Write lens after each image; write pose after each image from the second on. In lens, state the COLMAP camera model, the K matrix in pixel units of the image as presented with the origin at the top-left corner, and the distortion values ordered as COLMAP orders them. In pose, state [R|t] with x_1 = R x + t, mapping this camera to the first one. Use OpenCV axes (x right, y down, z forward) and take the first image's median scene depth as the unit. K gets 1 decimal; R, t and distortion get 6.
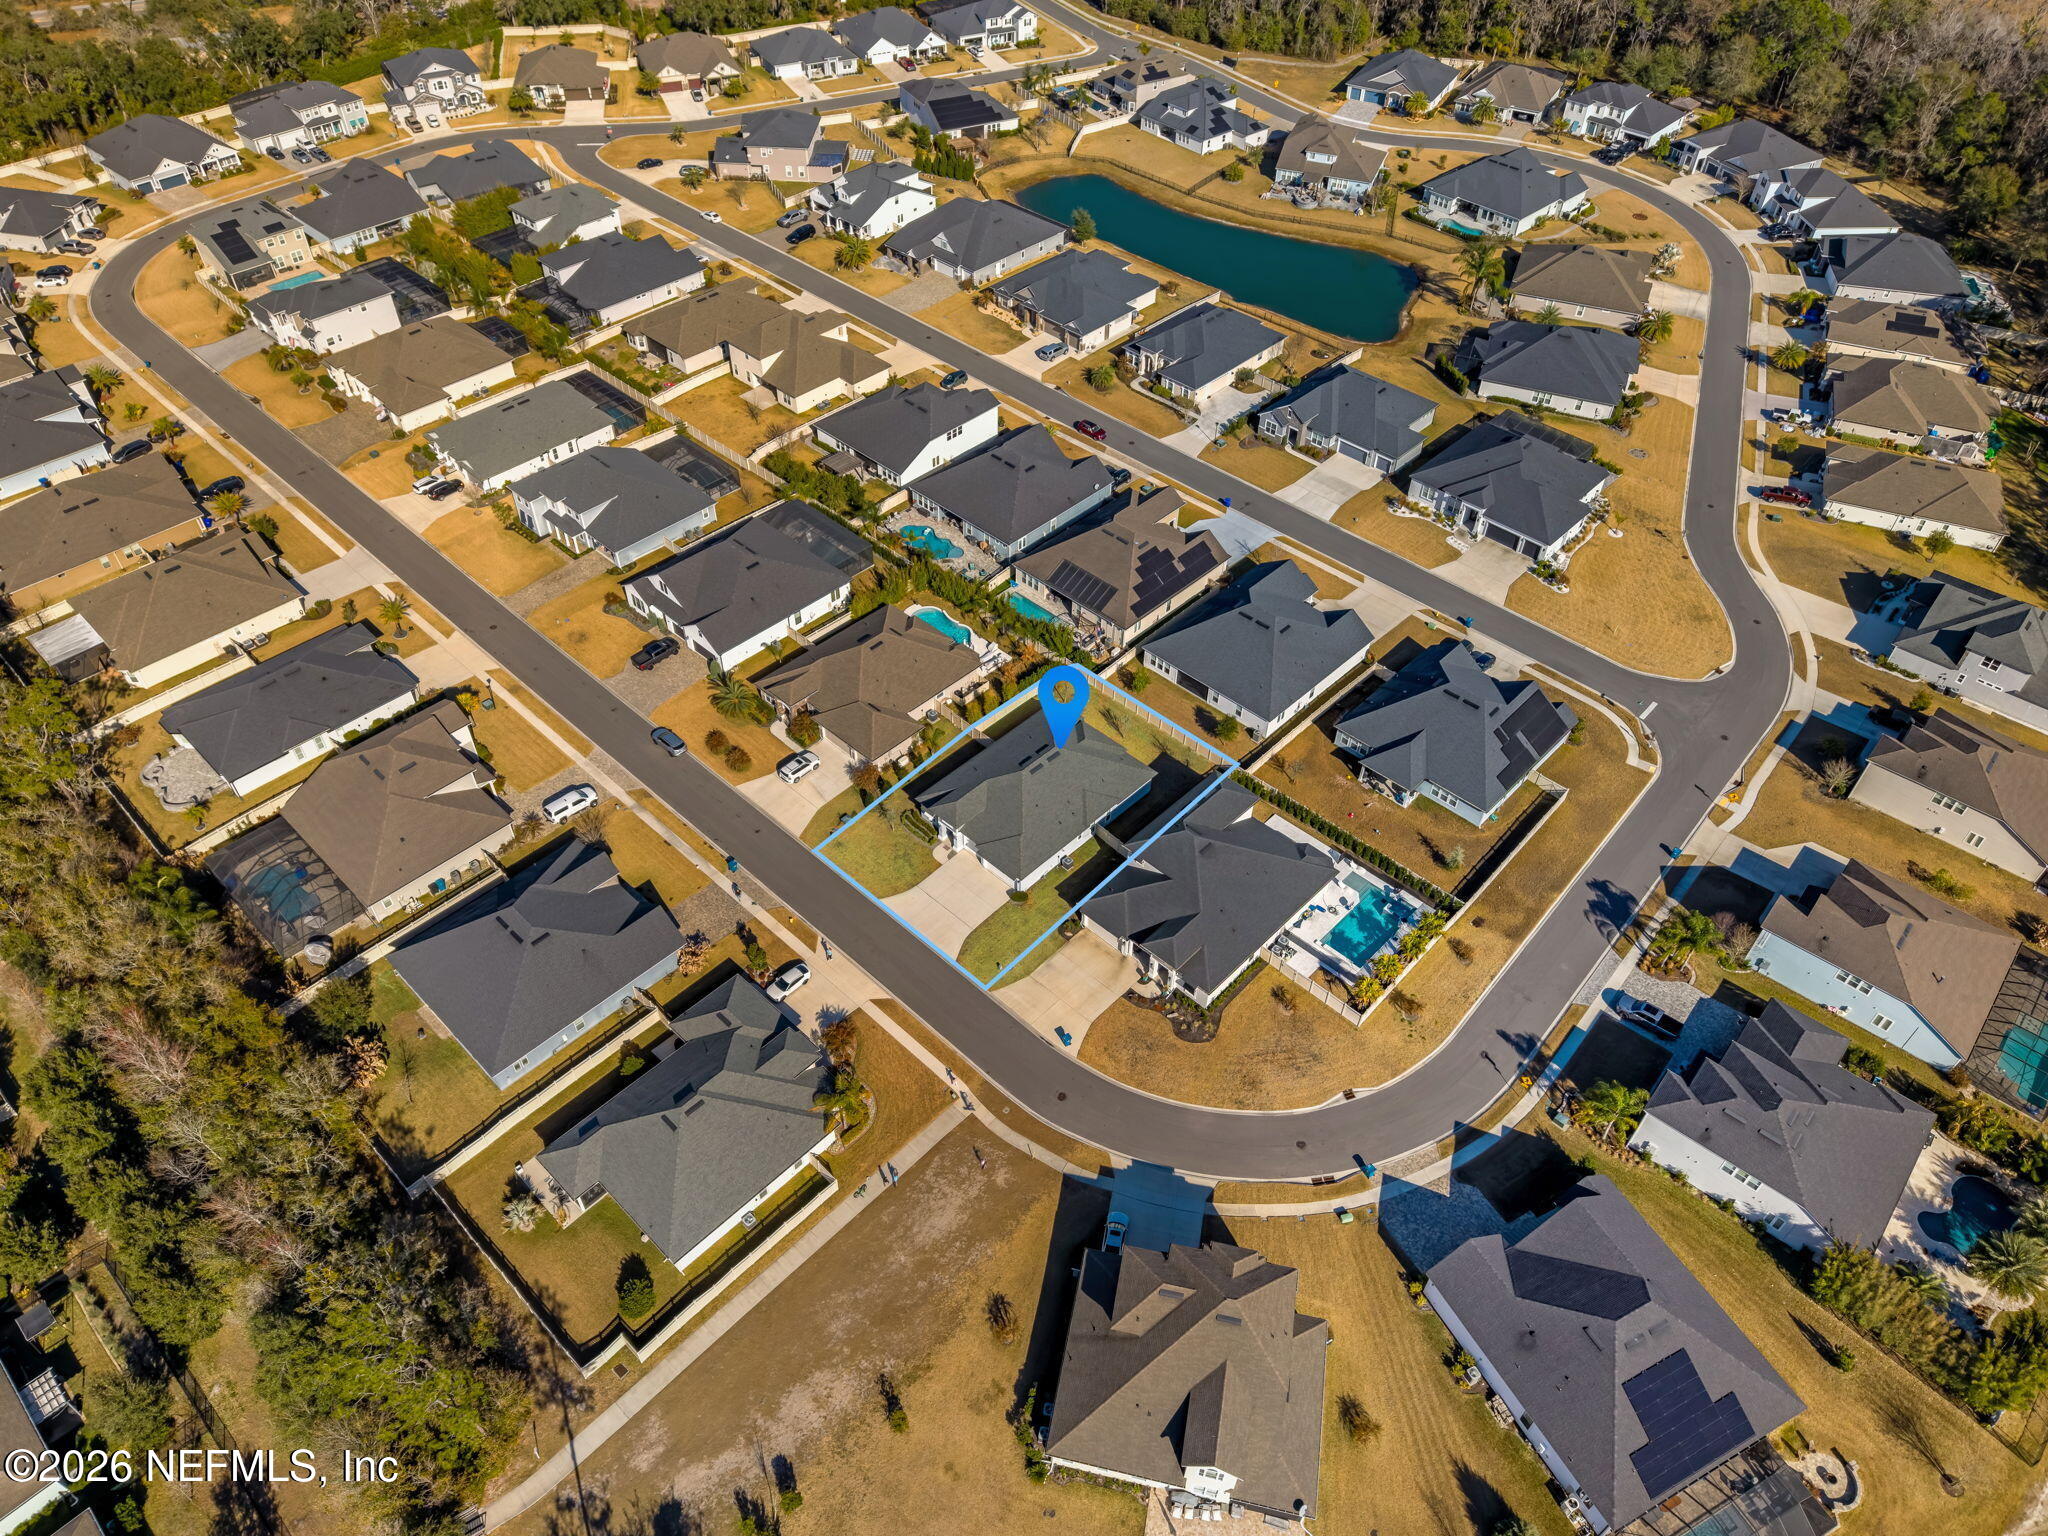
lens RADIAL K [[1357.4, 0, 1032.9], [0, 1357.4, 769.2], [0, 0, 1]] dist [0.043461, -0.084778]
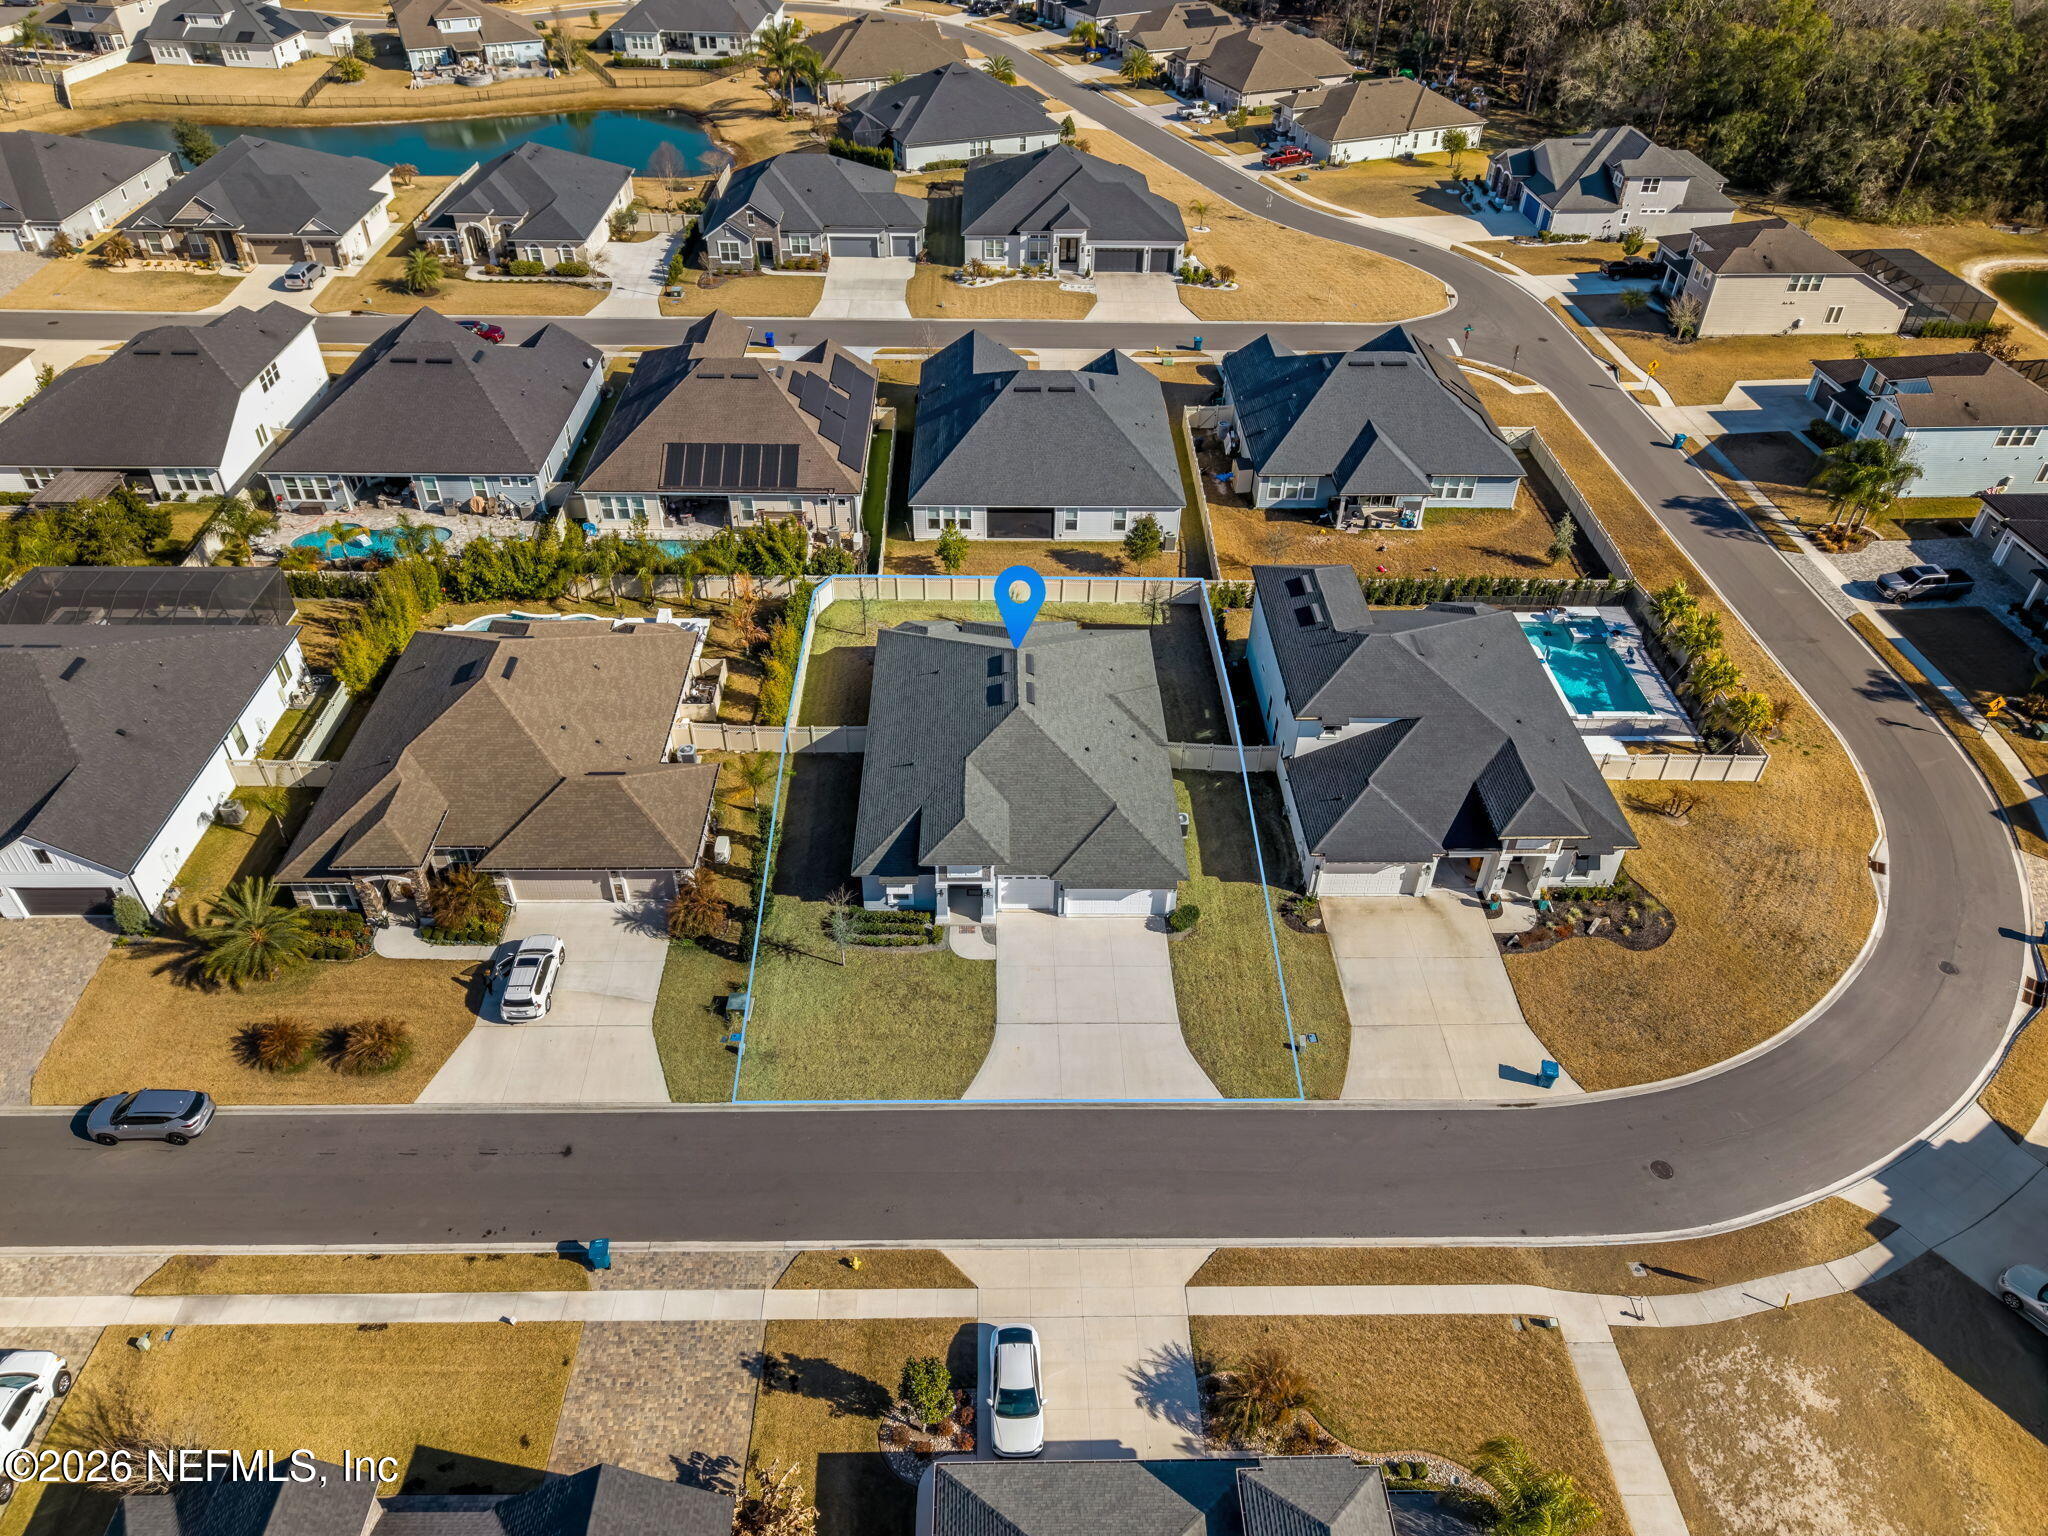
lens RADIAL K [[1374.7, 0, 1024.0], [0, 1374.7, 768.0], [0, 0, 1]] dist [0.019521, -0.022861]
pose [[0.713141, -0.447289, 0.539780, -0.244820], [0.492924, 0.867444, 0.067571, -0.010029], [-0.498453, 0.217883, 0.839090, 0.525398]]
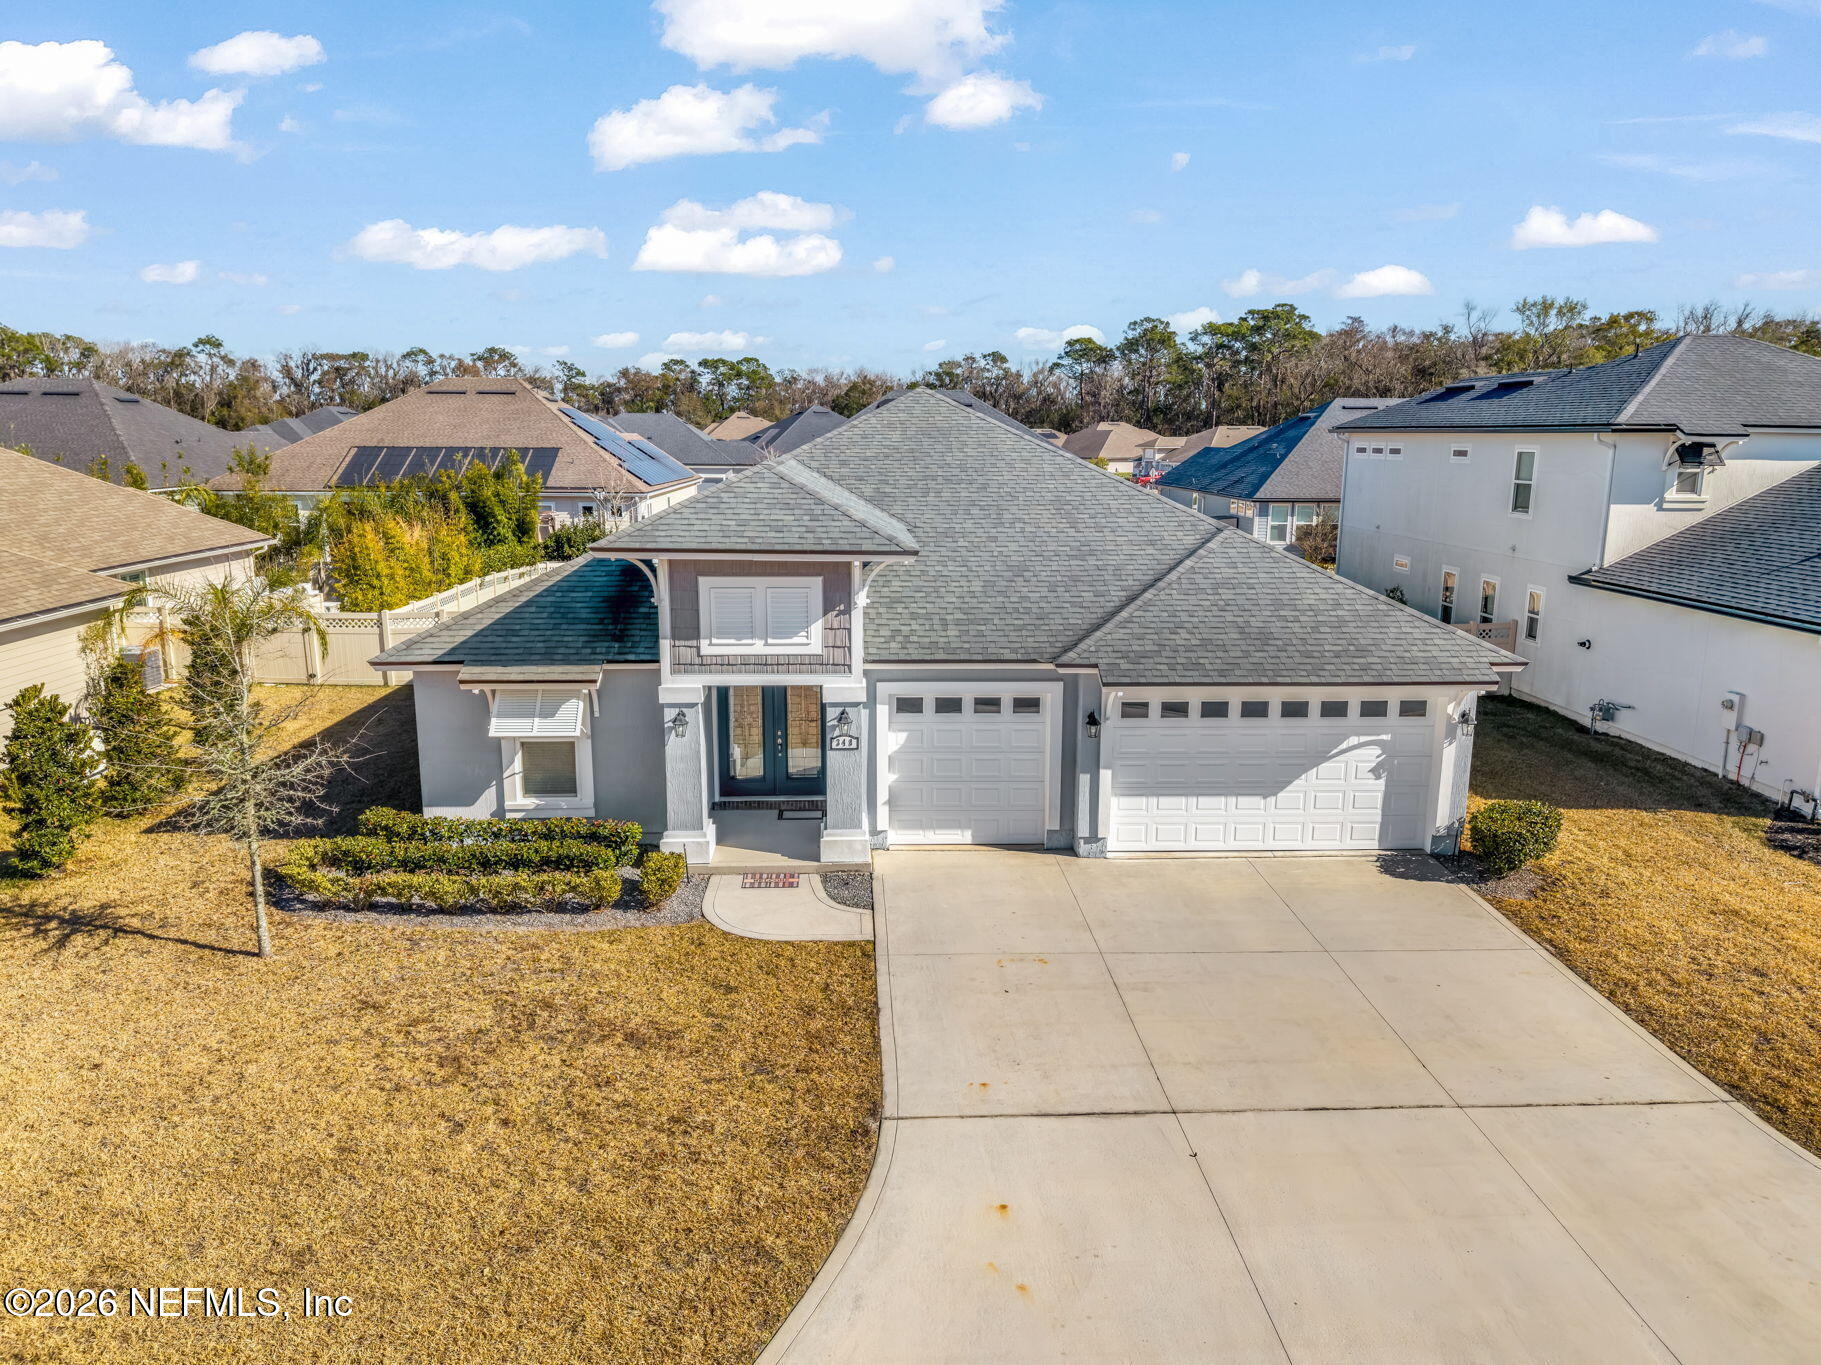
lens RADIAL K [[1222.3, 0, 910.5], [0, 1222.3, 682.5], [0, 0, 1]] dist [0.019521, -0.022861]
pose [[0.692203, -0.150169, 0.705907, -0.119580], [0.511430, 0.792191, -0.332977, 0.078880], [-0.509210, 0.591510, 0.625157, 0.808002]]
